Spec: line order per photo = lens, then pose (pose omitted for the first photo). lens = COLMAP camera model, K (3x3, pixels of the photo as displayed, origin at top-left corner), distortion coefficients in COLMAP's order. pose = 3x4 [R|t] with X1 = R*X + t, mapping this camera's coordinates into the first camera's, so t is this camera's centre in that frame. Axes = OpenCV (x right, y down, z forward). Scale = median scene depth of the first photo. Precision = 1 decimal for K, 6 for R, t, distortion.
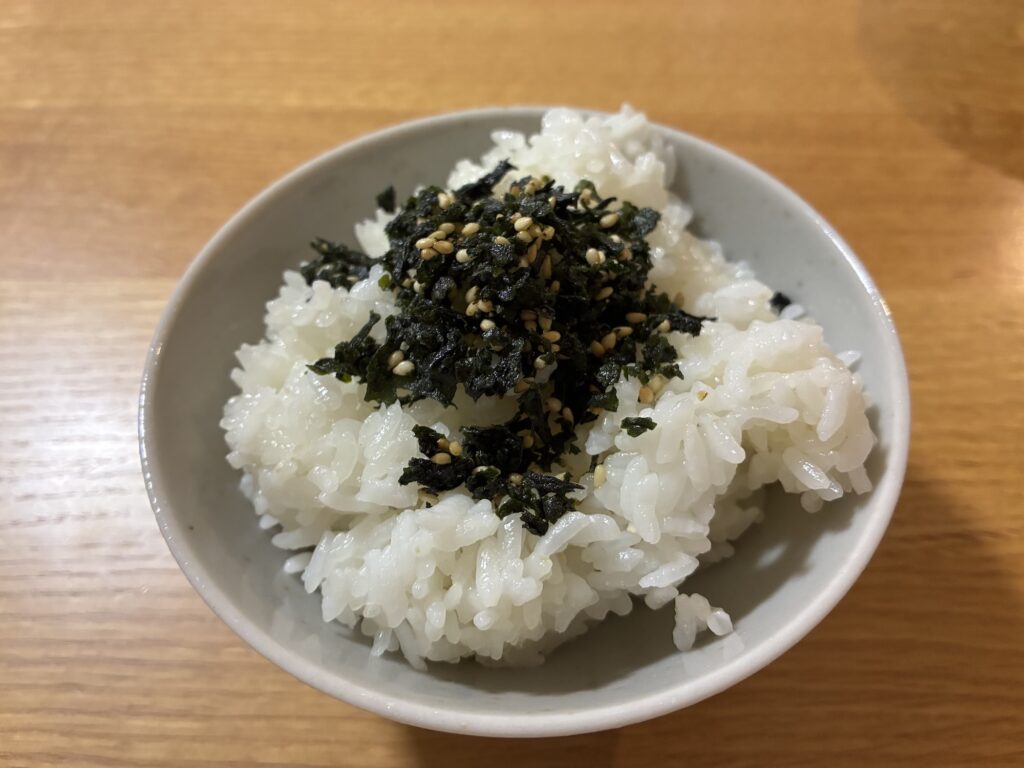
lens RADIAL K [[820.8, 0, 512.0], [0, 820.8, 384.0], [0, 0, 1]] dist [0.031272, -0.099876]
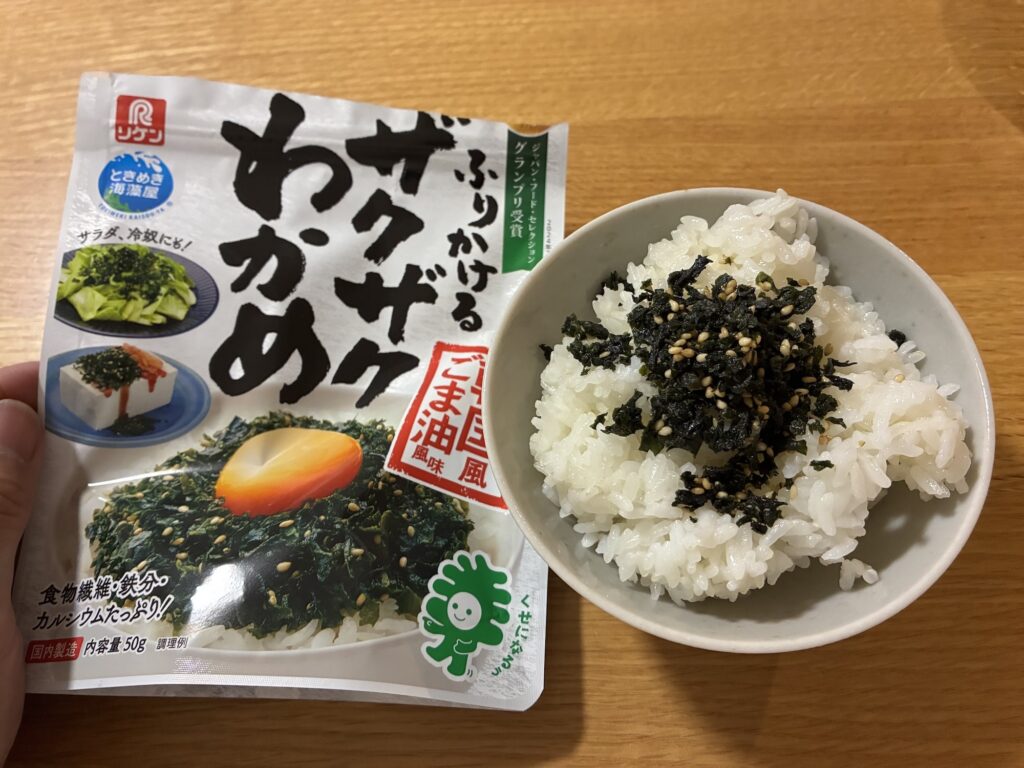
lens RADIAL K [[785.8, 0, 512.0], [0, 785.8, 384.0], [0, 0, 1]] dist [0.046087, -0.083820]
pose [[0.996317, -0.059104, -0.062119, -0.329445], [0.070242, 0.978089, 0.195981, -0.430030], [0.049175, -0.199623, 0.978638, -0.487984]]
